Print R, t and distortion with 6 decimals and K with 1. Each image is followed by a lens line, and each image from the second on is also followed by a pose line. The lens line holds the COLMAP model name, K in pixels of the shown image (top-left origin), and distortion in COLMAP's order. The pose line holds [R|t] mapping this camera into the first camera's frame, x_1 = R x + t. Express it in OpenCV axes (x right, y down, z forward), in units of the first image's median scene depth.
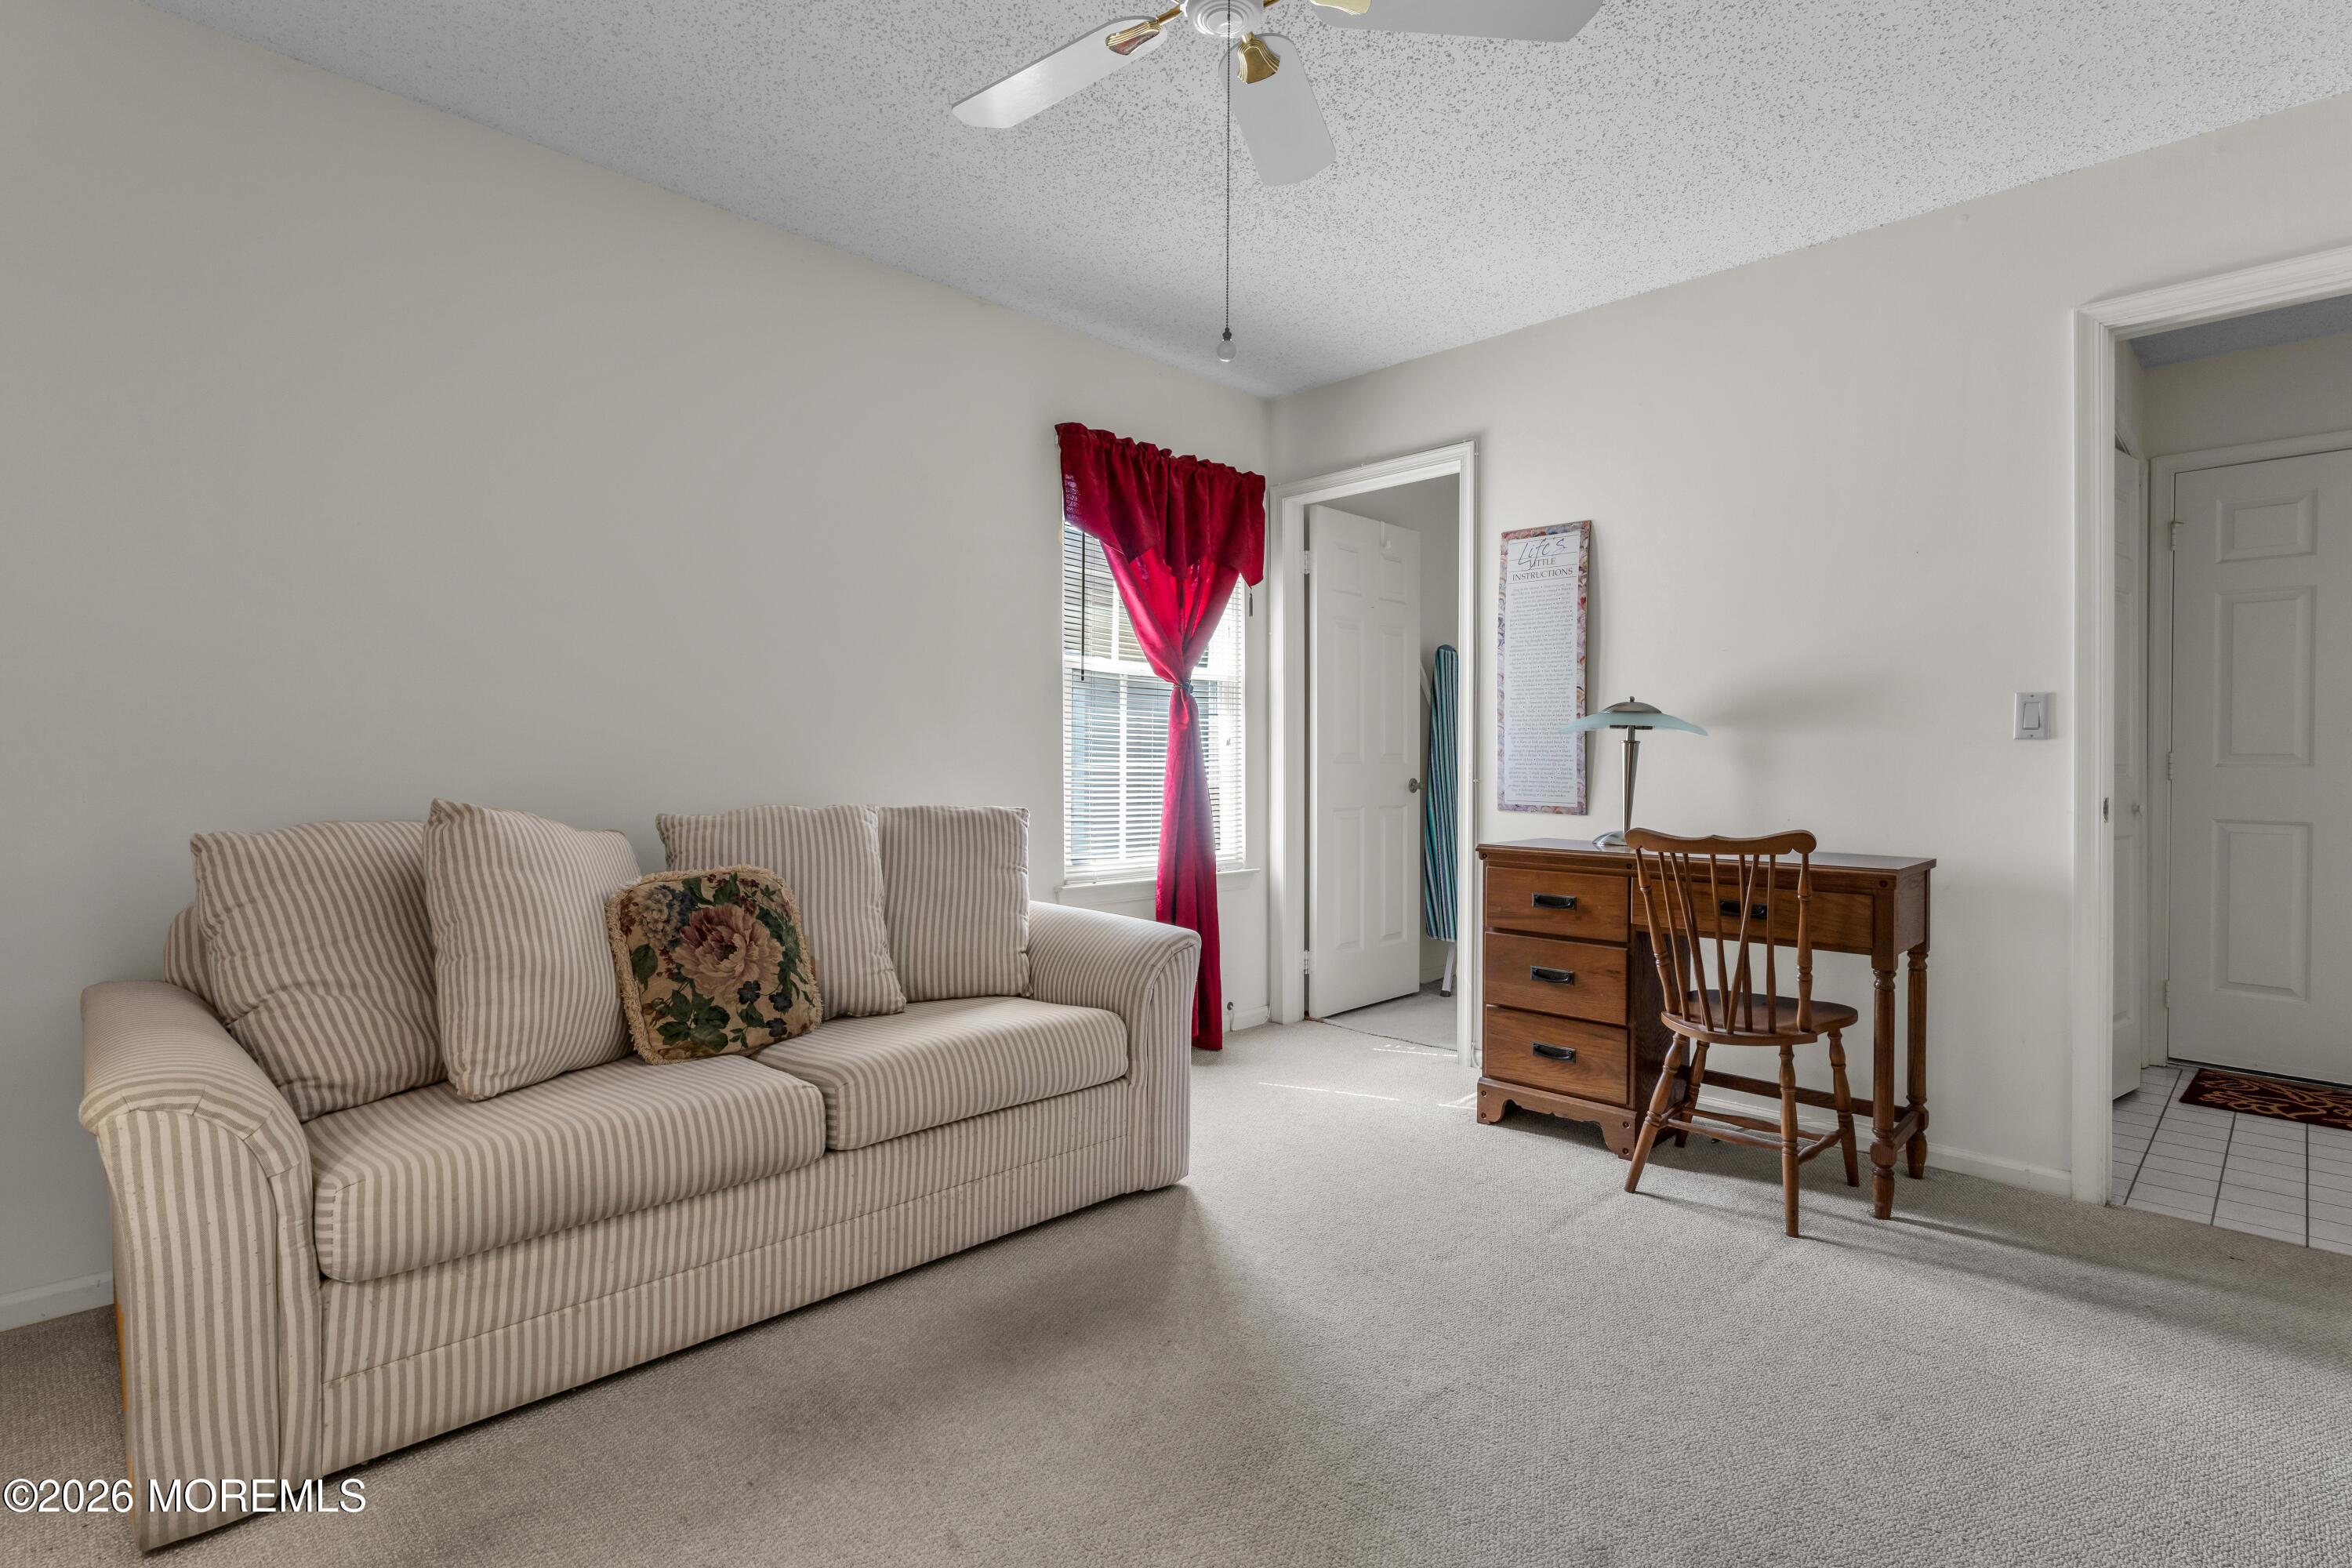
lens RADIAL K [[1088.1, 0, 1168.9], [0, 1088.1, 783.6], [0, 0, 1]] dist [-0.000764, -0.001033]
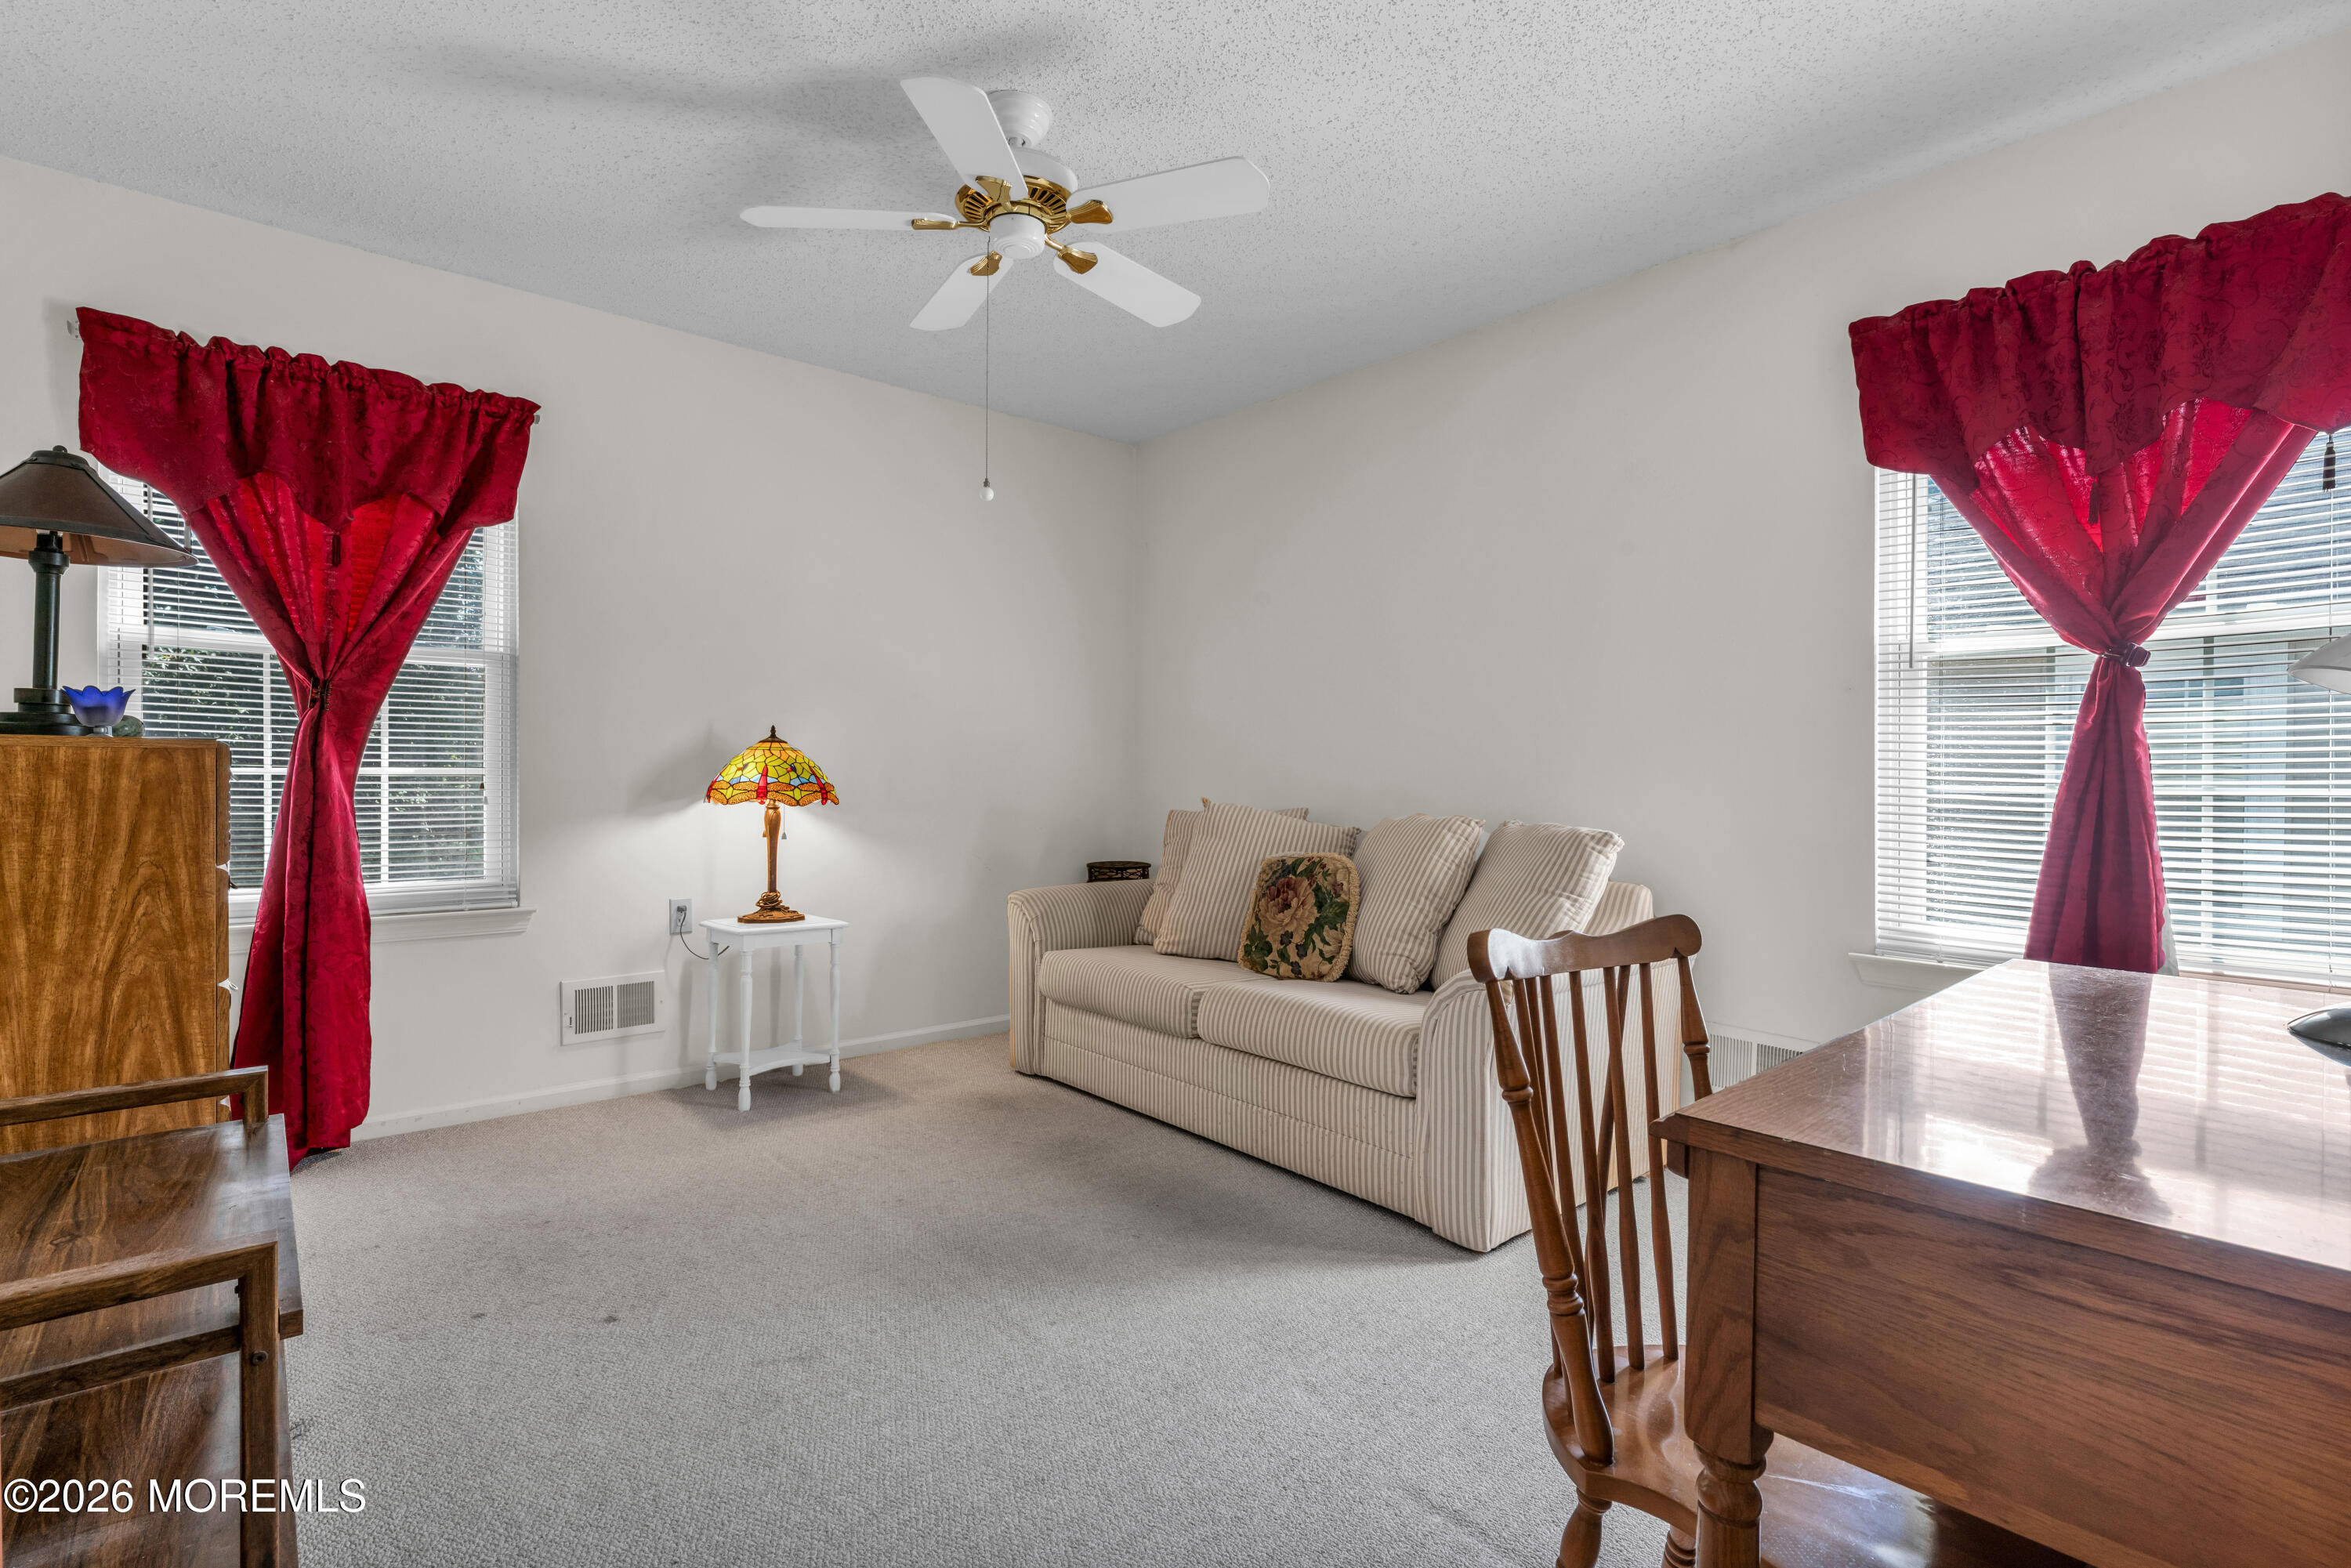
lens RADIAL K [[1087.6, 0, 1168.4], [0, 1087.6, 783.6], [0, 0, 1]] dist [-0.000764, -0.001033]
pose [[-0.049161, 0.006736, -0.998768, 1.029708], [-0.025757, 0.999636, 0.008010, -0.019521], [0.998459, 0.026119, -0.048969, 0.886139]]
